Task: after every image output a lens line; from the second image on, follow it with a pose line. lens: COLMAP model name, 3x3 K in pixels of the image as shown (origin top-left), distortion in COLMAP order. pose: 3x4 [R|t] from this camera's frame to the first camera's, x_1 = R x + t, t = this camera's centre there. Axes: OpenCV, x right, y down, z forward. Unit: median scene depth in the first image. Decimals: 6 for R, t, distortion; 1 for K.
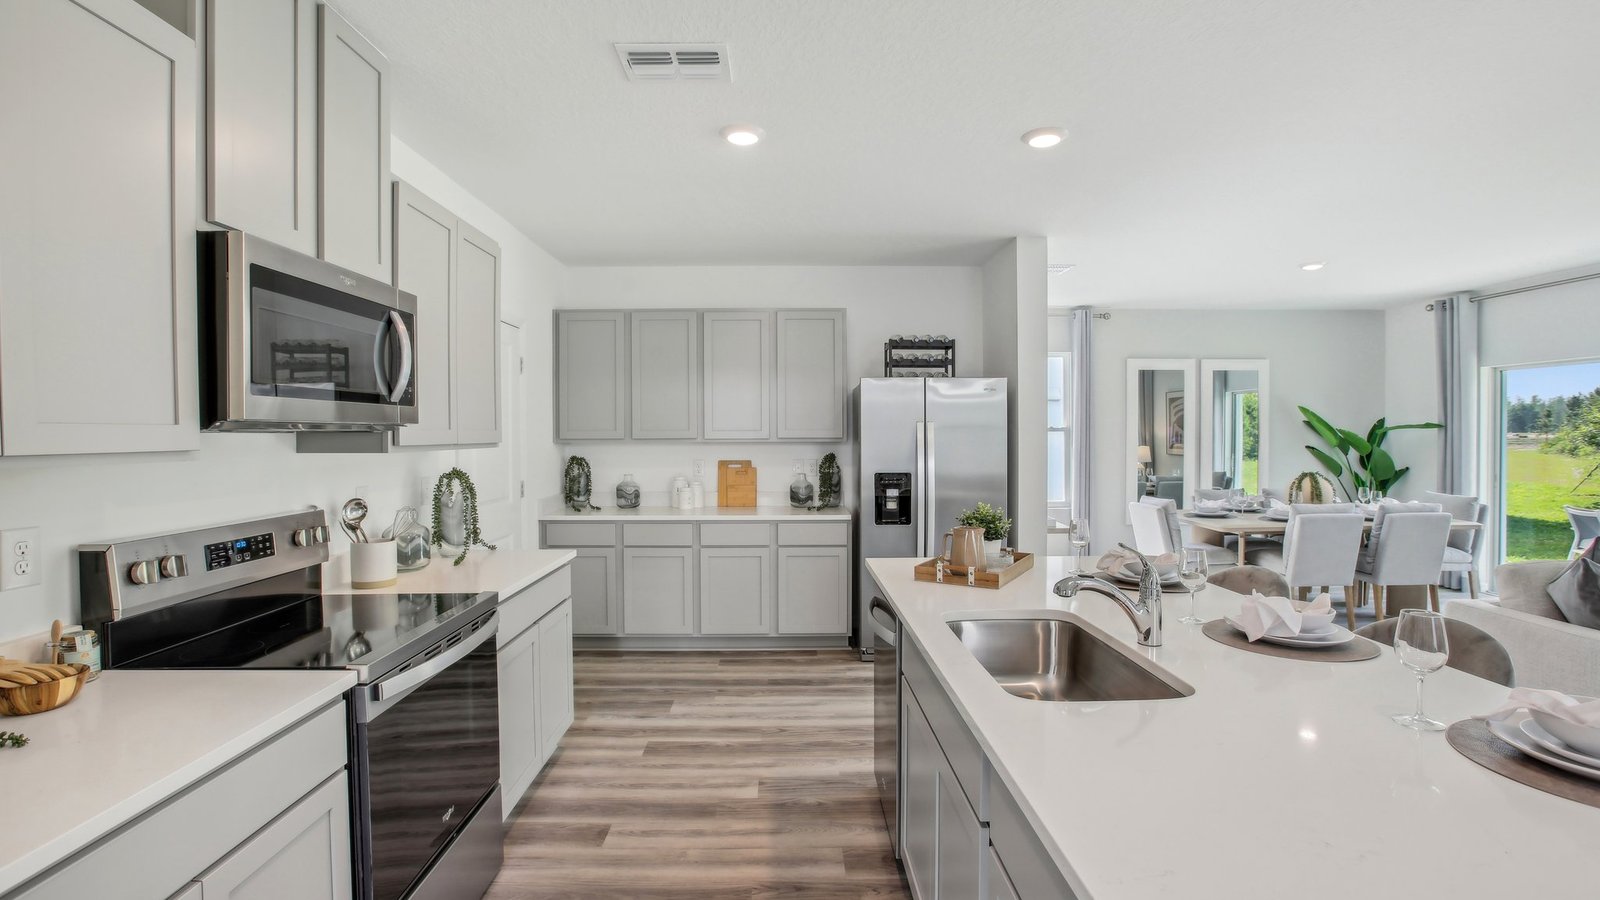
lens RADIAL K [[742.0, 0, 799.1], [0, 742.0, 437.0], [0, 0, 1]] dist [-0.046258, 0.016137]
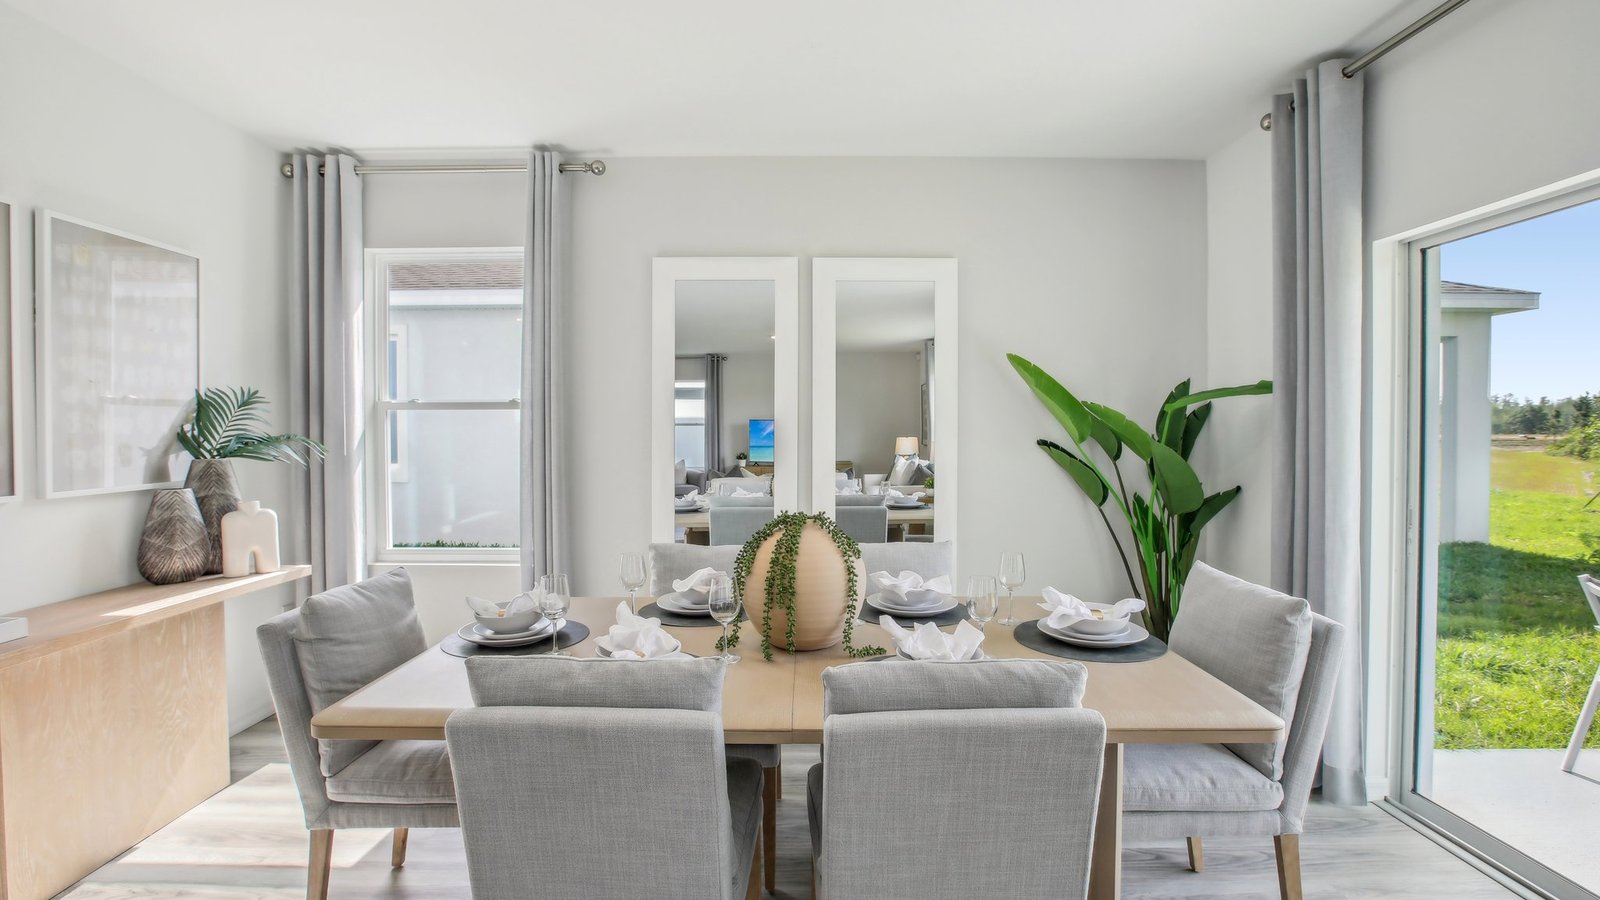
lens RADIAL K [[720.0, 0, 805.7], [0, 720.0, 437.5], [0, 0, 1]] dist [-0.053441, 0.013547]
pose [[0.999717, 0.003309, -0.023538, 0.563912], [-0.003287, 0.999994, 0.000942, 0.010304], [0.023541, -0.000865, 0.999722, 0.533210]]
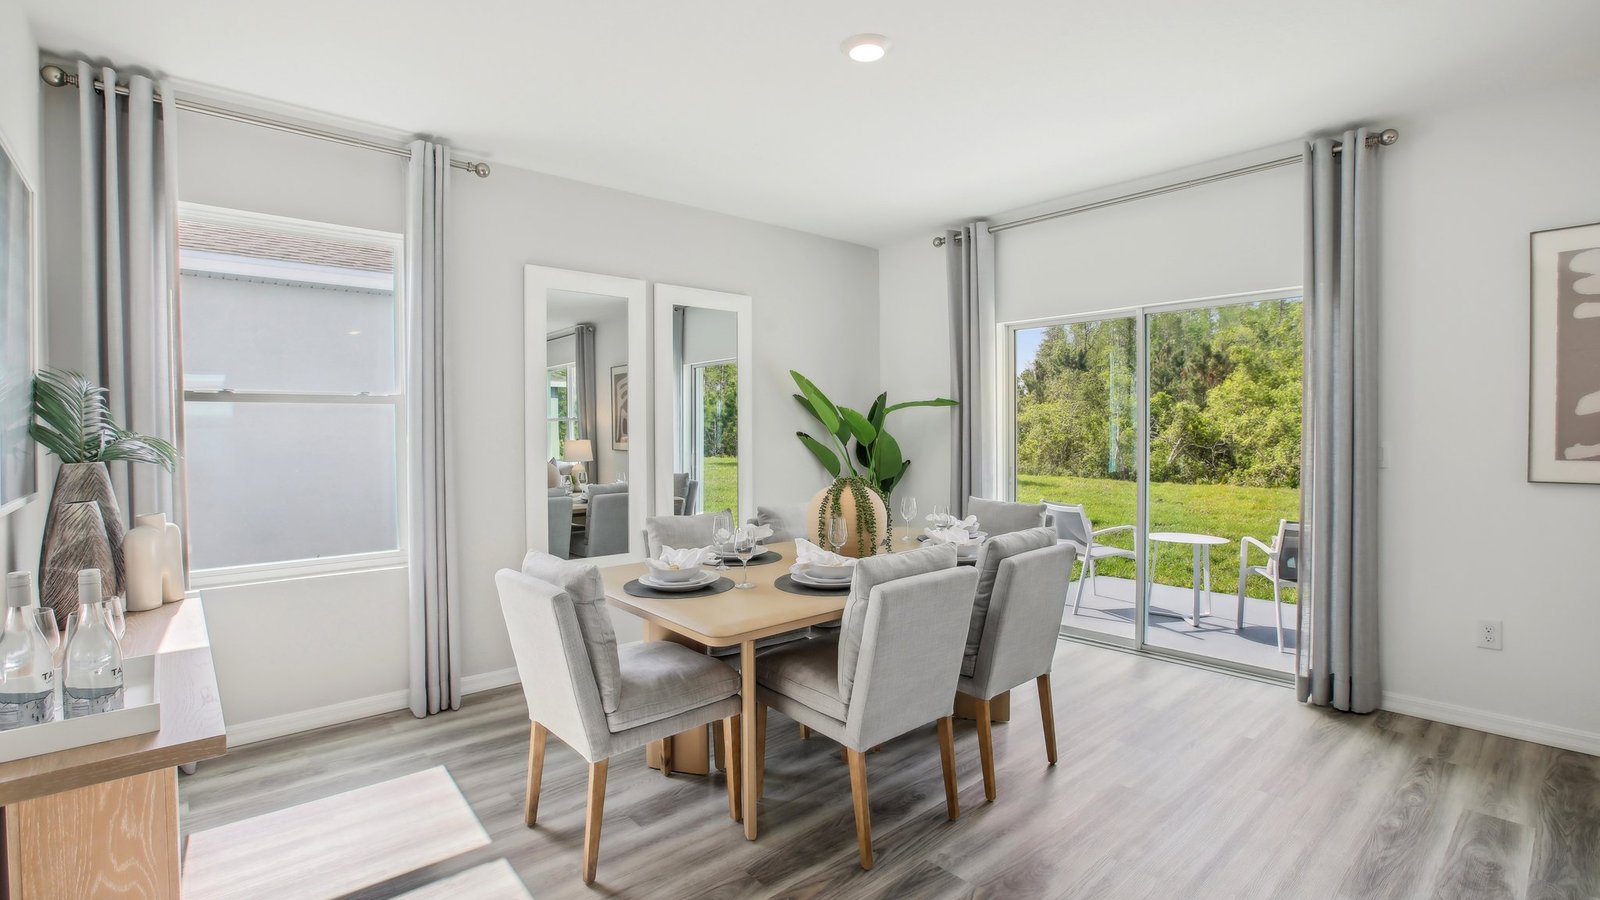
lens RADIAL K [[739.3, 0, 791.8], [0, 739.3, 429.5], [0, 0, 1]] dist [-0.058026, 0.023998]
pose [[0.769527, -0.002964, 0.638607, 0.263617], [0.008927, 0.999941, -0.006117, 0.013738], [-0.638552, 0.010408, 0.769509, 0.489194]]
